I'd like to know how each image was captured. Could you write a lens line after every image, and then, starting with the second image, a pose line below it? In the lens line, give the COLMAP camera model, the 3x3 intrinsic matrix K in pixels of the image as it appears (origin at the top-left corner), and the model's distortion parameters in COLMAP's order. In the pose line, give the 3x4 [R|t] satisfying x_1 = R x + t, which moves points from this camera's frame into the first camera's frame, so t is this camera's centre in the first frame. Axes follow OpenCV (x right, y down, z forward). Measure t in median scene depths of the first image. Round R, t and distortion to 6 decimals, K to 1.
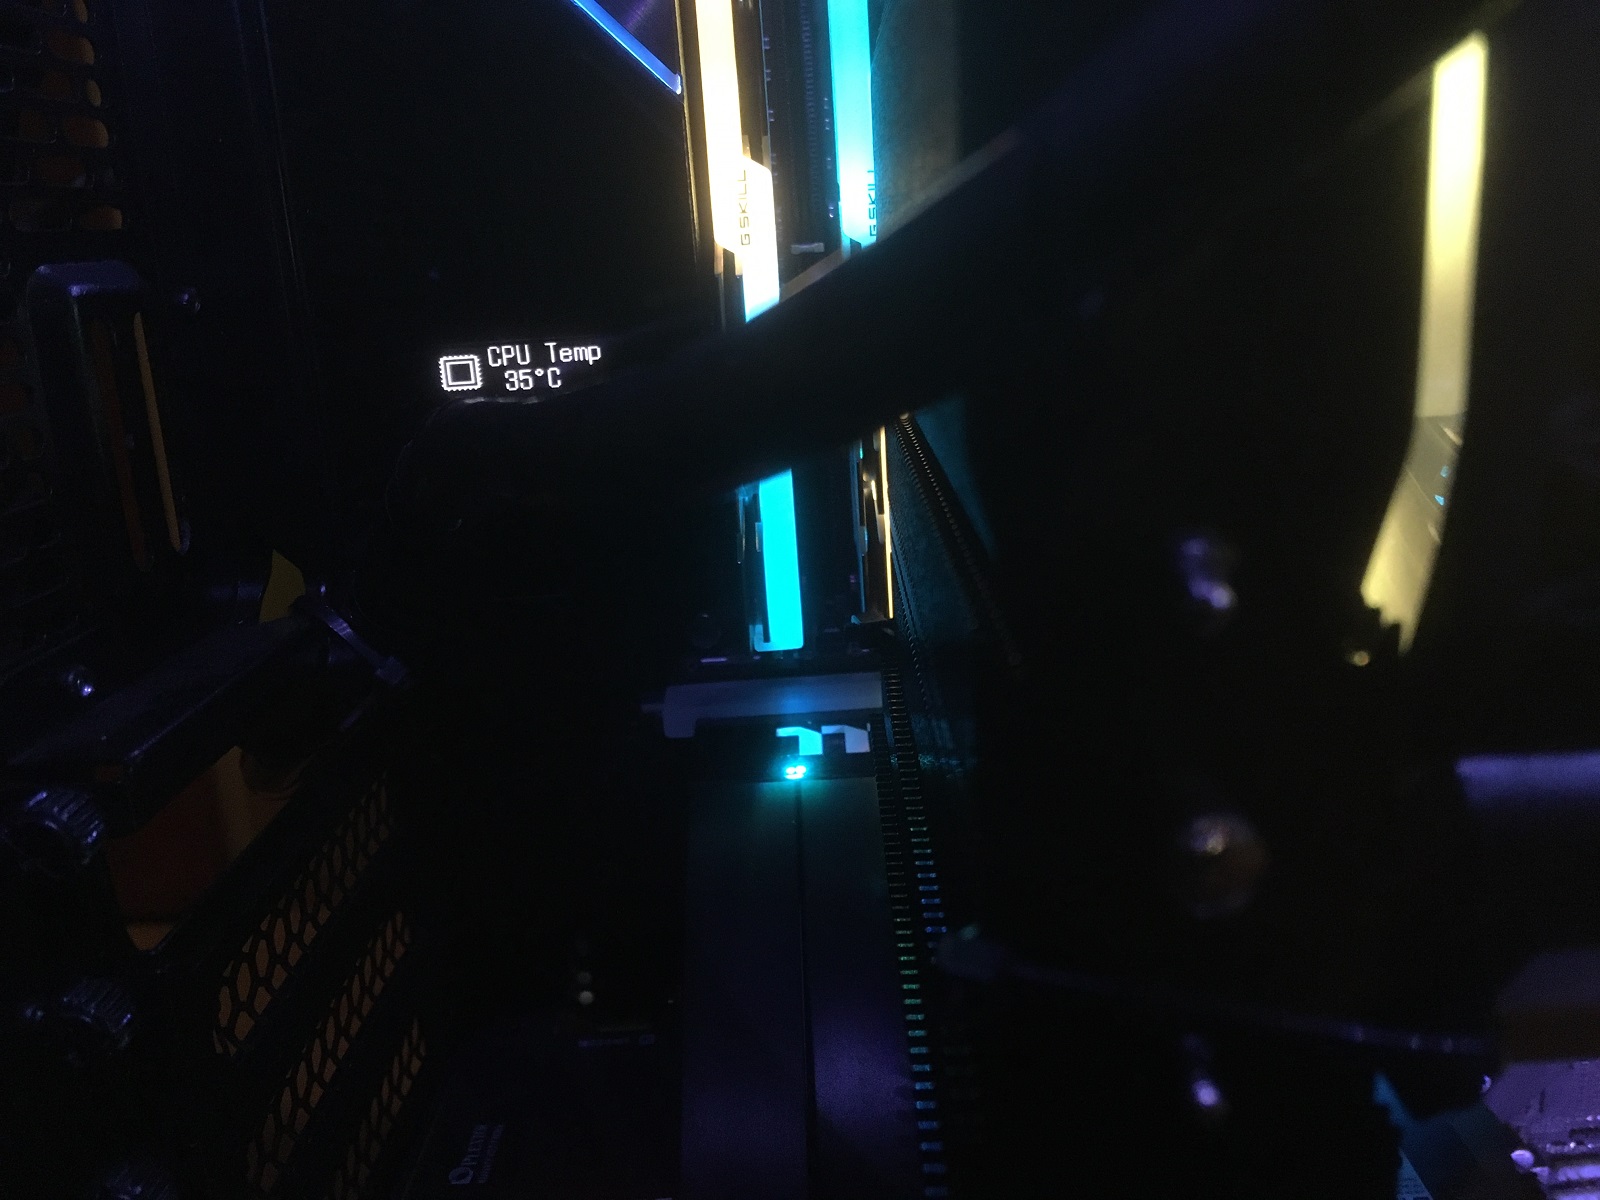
lens RADIAL K [[1364.6, 0, 799.0], [0, 1364.6, 599.3], [0, 0, 1]] dist [0.110722, -0.175034]
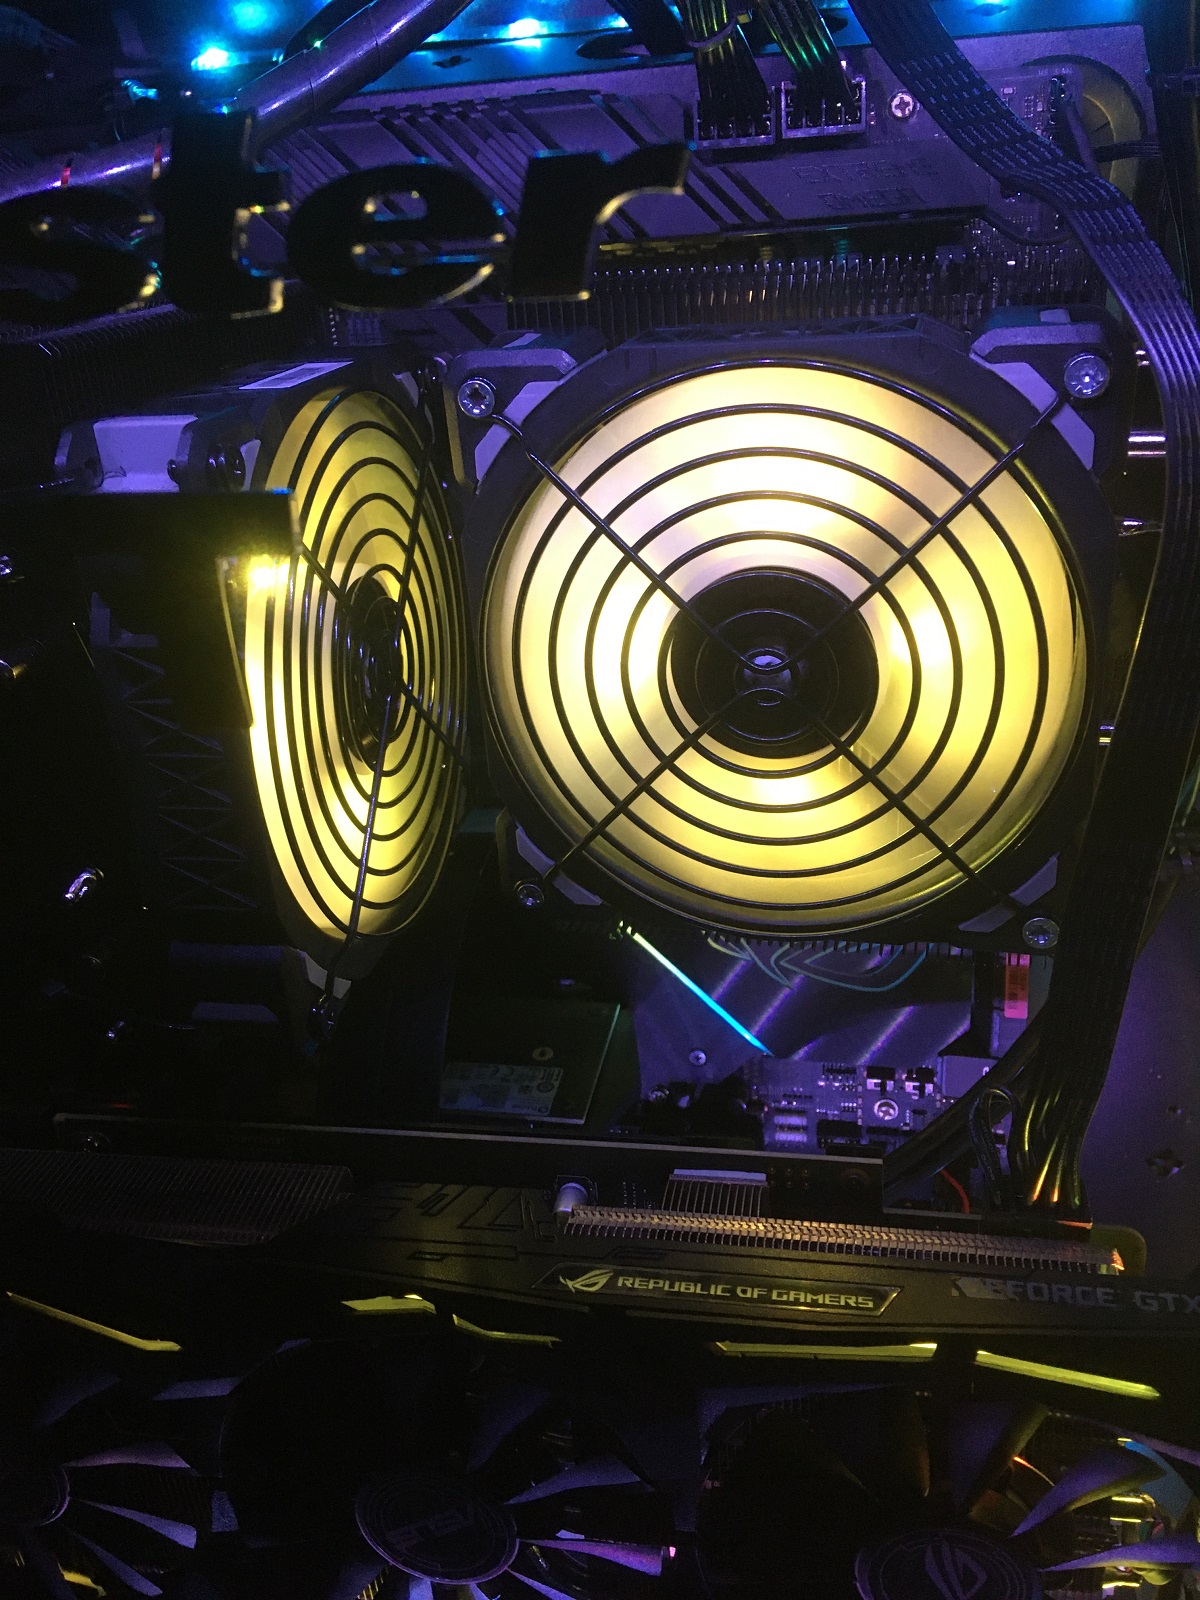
lens RADIAL K [[1364.6, 0, 596.0], [0, 1364.6, 797.2], [0, 0, 1]] dist [0.110722, -0.175034]
pose [[0.982164, 0.071517, -0.173892, 0.825756], [-0.038849, 0.982070, 0.184470, -0.357448], [0.183967, -0.174425, 0.967333, -0.781873]]
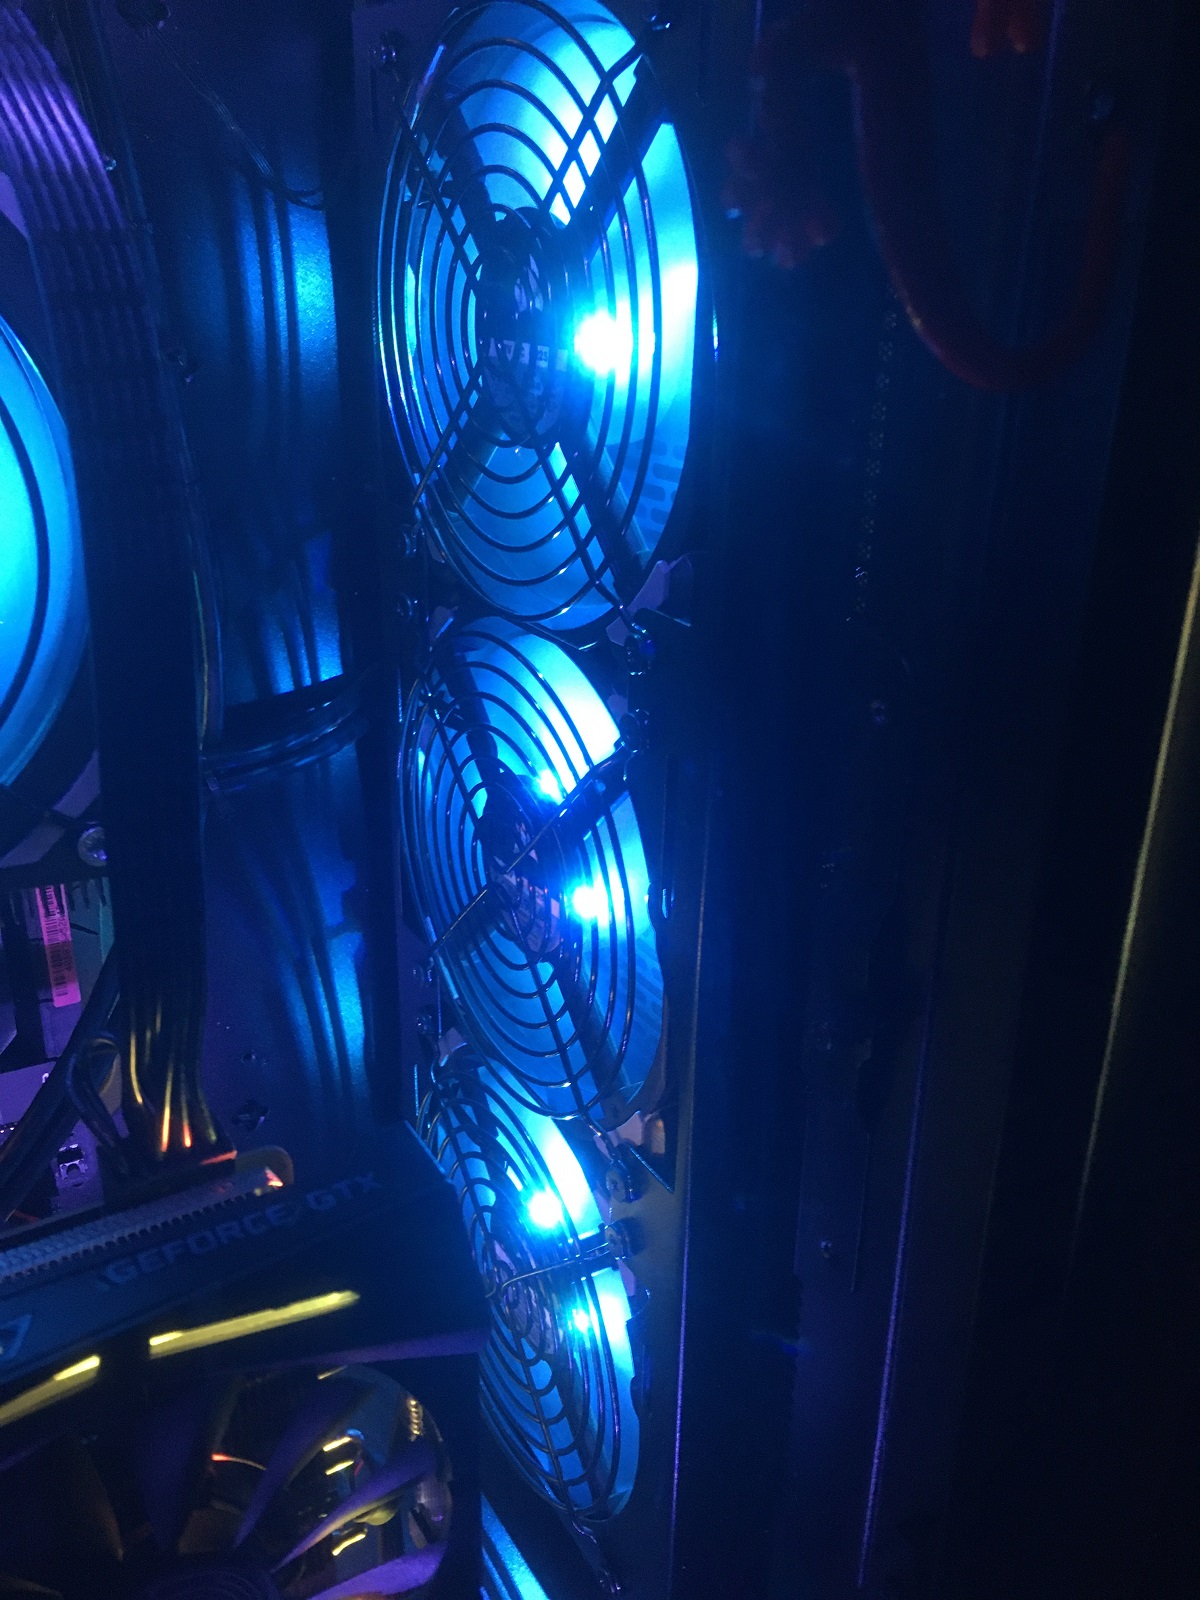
lens RADIAL K [[1364.6, 0, 598.4], [0, 1364.6, 801.7], [0, 0, 1]] dist [0.110722, -0.175034]
pose [[0.843506, -0.128133, 0.521612, 0.787347], [0.054838, 0.986598, 0.153677, -0.176923], [-0.534313, -0.101024, 0.839228, -0.571994]]
